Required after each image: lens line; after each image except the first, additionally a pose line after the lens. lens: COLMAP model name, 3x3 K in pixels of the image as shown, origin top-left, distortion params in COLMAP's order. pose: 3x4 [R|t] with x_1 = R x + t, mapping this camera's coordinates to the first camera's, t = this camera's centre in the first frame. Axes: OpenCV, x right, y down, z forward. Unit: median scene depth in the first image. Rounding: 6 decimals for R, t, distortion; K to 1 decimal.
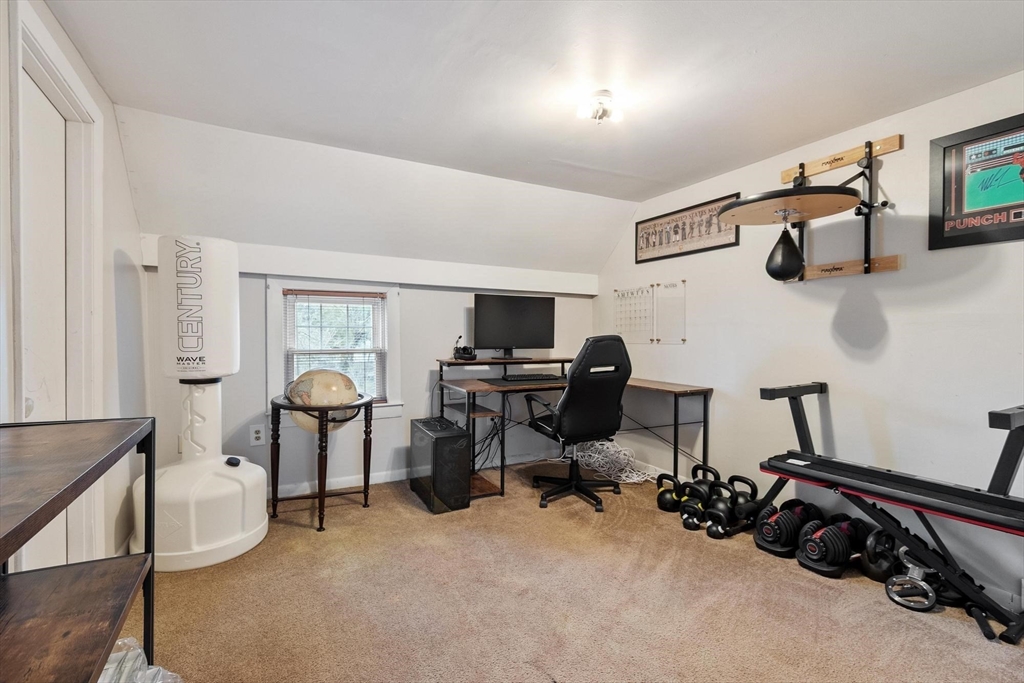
lens RADIAL K [[462.4, 0, 512.0], [0, 462.4, 341.5], [0, 0, 1]] dist [-0.001424, 0.000020]
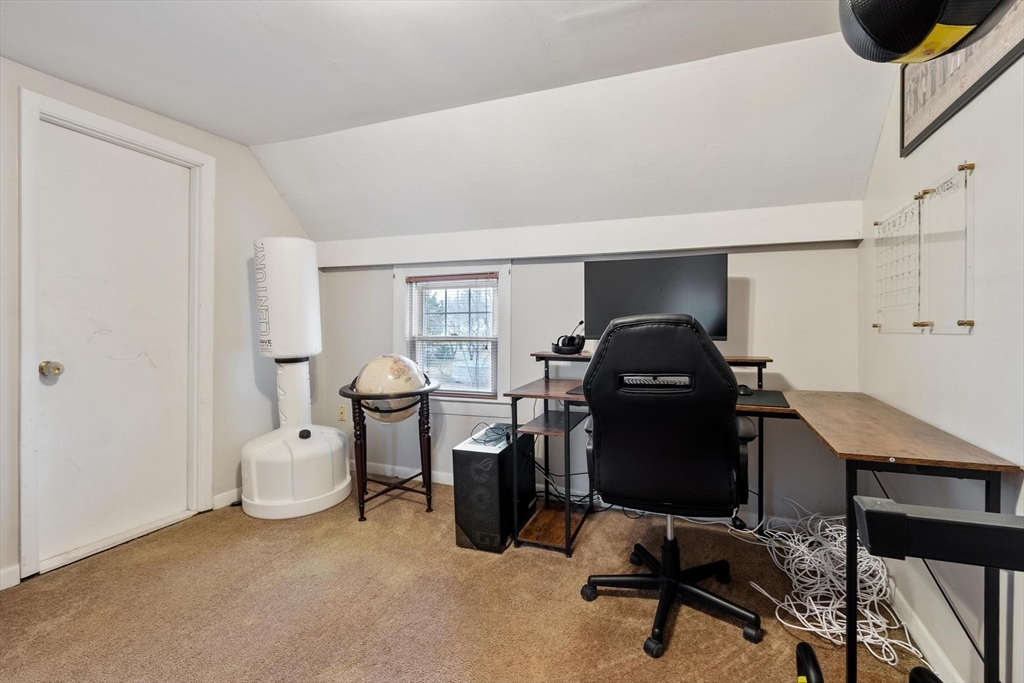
lens RADIAL K [[471.4, 0, 513.4], [0, 471.4, 331.4], [0, 0, 1]] dist [0.001048, 0.000218]
pose [[0.641129, 0.003262, -0.767427, 0.424514], [-0.005251, 0.999986, -0.000136, 0.005831], [0.767415, 0.004117, 0.641137, 0.460872]]
